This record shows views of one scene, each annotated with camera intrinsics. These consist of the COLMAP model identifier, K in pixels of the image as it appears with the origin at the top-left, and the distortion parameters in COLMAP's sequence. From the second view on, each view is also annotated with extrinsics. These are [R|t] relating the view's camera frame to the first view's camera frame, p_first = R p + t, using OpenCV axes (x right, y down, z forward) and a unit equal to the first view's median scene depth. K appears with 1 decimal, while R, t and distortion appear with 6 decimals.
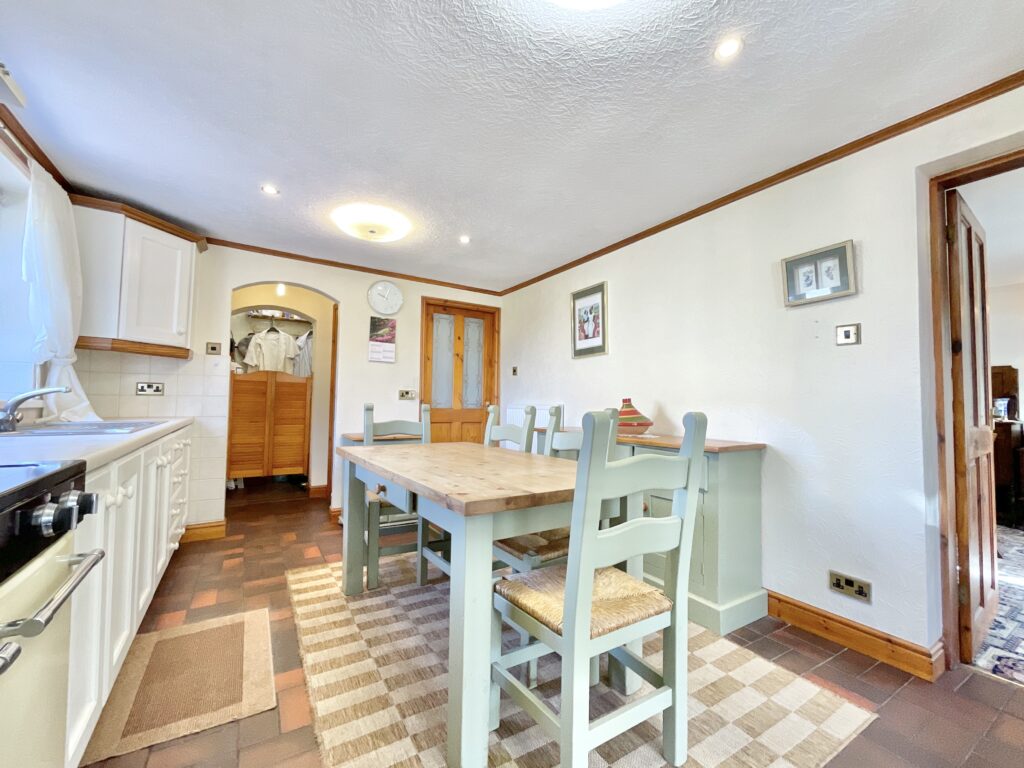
lens RADIAL K [[428.8, 0, 510.1], [0, 428.8, 382.8], [0, 0, 1]] dist [0.000191, 0.000063]
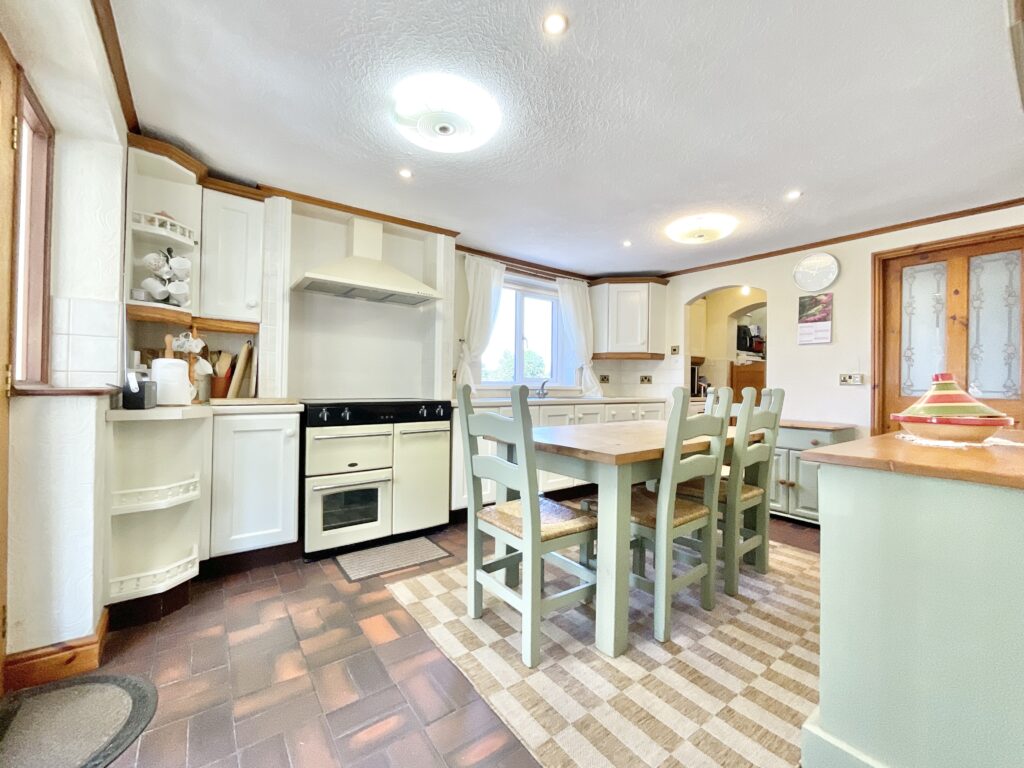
lens RADIAL K [[415.6, 0, 511.7], [0, 415.6, 383.5], [0, 0, 1]] dist [0.001095, 0.000157]
pose [[0.087358, -0.016640, -0.996038, 0.626669], [0.029535, 0.999464, -0.014107, 0.034470], [0.995739, -0.028185, 0.087803, 0.339314]]
